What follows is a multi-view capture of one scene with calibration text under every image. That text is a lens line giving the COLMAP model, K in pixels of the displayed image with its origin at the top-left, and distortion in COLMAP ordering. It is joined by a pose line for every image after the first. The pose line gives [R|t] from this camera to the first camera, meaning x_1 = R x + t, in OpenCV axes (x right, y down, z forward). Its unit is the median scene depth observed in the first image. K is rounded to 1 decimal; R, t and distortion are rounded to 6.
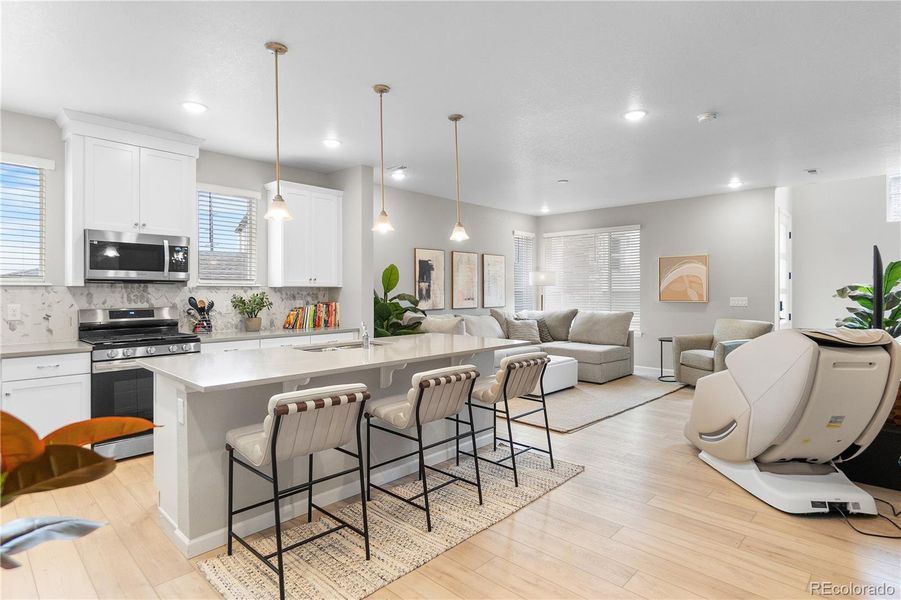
lens RADIAL K [[472.3, 0, 449.1], [0, 472.3, 291.3], [0, 0, 1]] dist [0.001086, -0.000068]
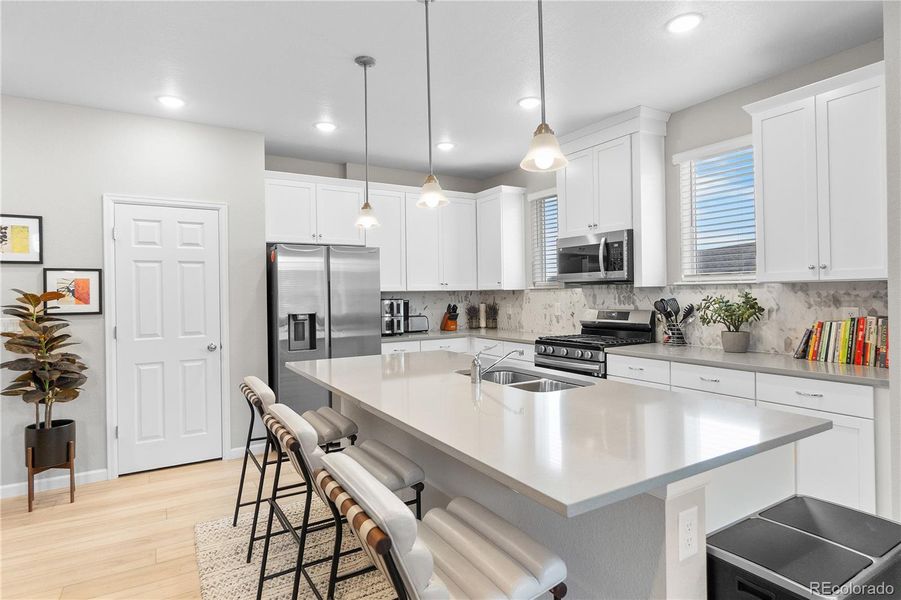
lens RADIAL K [[492.5, 0, 441.3], [0, 492.5, 292.9], [0, 0, 1]] dist [-0.000651, -0.000083]
pose [[-0.272480, 0.001267, -0.962161, 0.295738], [0.011564, 0.999931, -0.001958, -0.000723], [0.962092, -0.011660, -0.272475, 0.676630]]
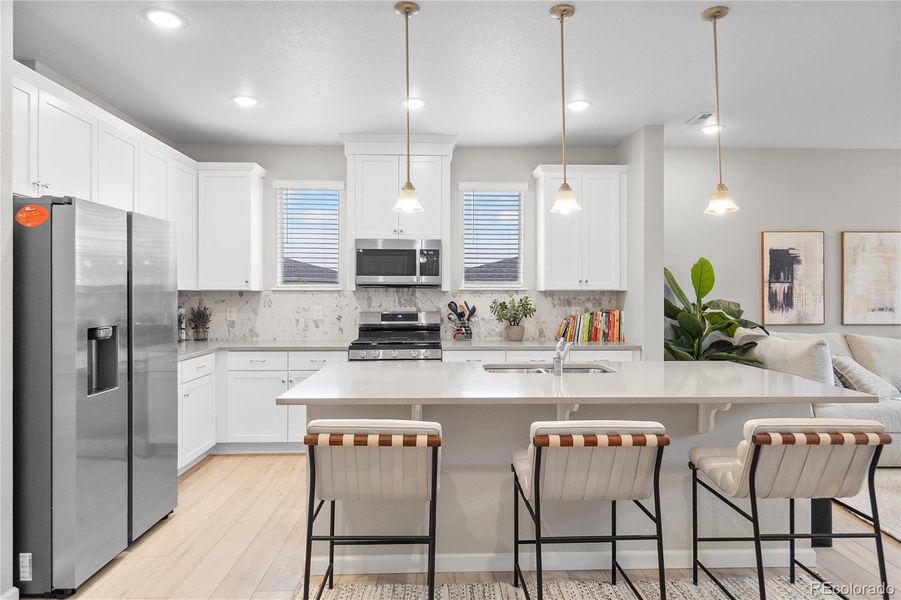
lens RADIAL K [[533.6, 0, 450.9], [0, 533.6, 292.3], [0, 0, 1]] dist [0.003871, 0.001494]
pose [[0.712457, -0.001773, -0.701714, 0.168012], [-0.002539, 0.999984, -0.005104, -0.000835], [0.701712, 0.005418, 0.712441, 0.175662]]
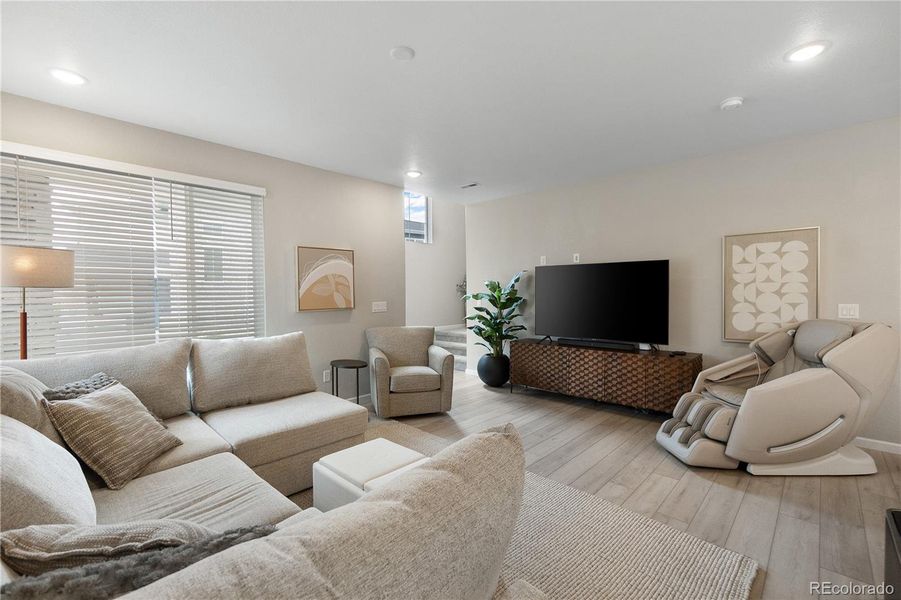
lens RADIAL K [[391.2, 0, 447.5], [0, 391.2, 299.1], [0, 0, 1]] dist [0.000232, 0.000179]
pose [[0.003259, -0.021218, 0.999770, -0.142311], [0.011020, 0.999715, 0.021181, -0.007645], [-0.999934, 0.010949, 0.003492, 1.007667]]
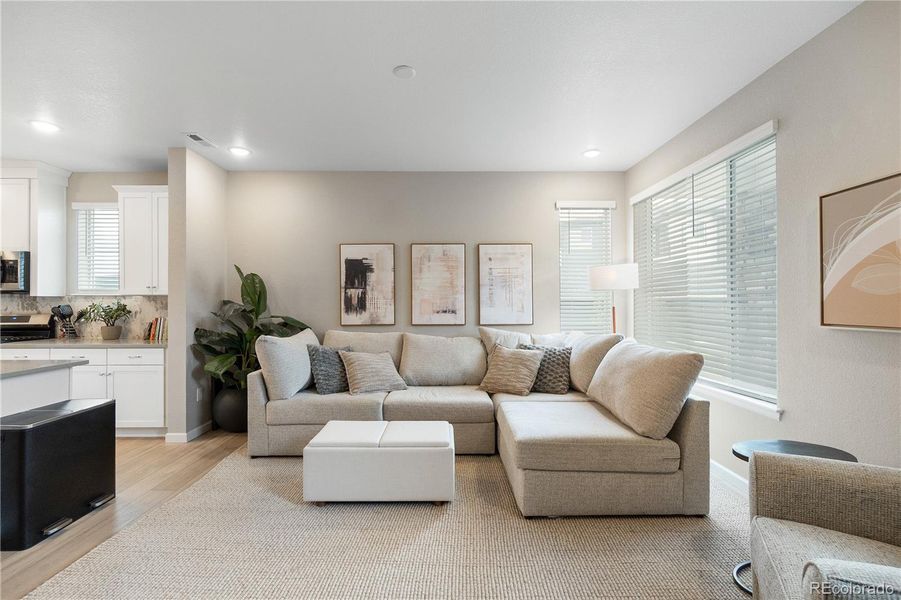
lens RADIAL K [[391.2, 0, 447.5], [0, 391.2, 299.1], [0, 0, 1]] dist [0.000232, 0.000179]
pose [[0.698702, -0.008591, -0.715361, 0.587139], [-0.000108, 0.999927, -0.012115, 0.006546], [0.715413, 0.008542, 0.698650, 0.789758]]
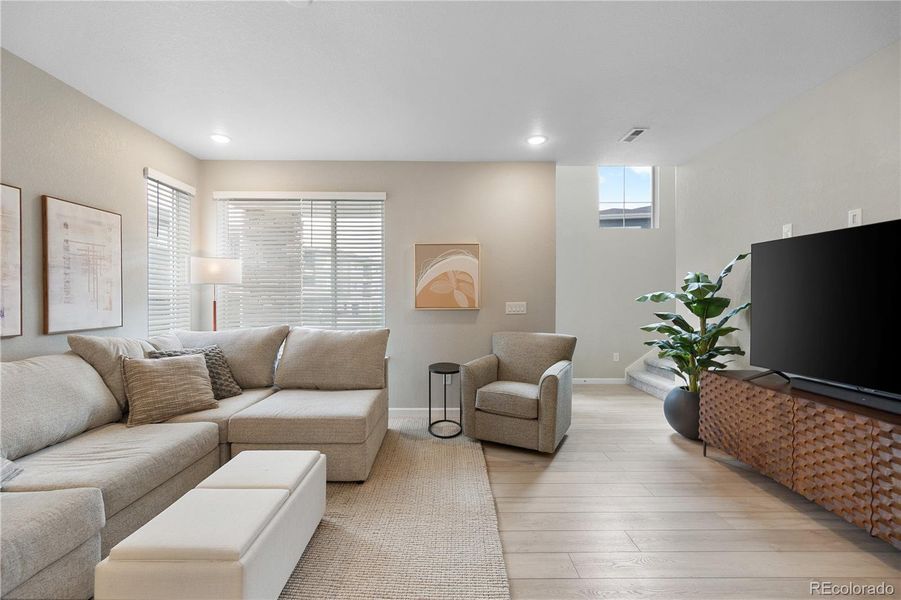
lens RADIAL K [[391.2, 0, 447.5], [0, 391.2, 299.1], [0, 0, 1]] dist [0.000232, 0.000179]
pose [[0.716357, -0.002203, 0.697731, 0.114388], [0.001925, 0.999997, 0.001182, 0.008166], [-0.697732, 0.000496, 0.716359, 0.728793]]
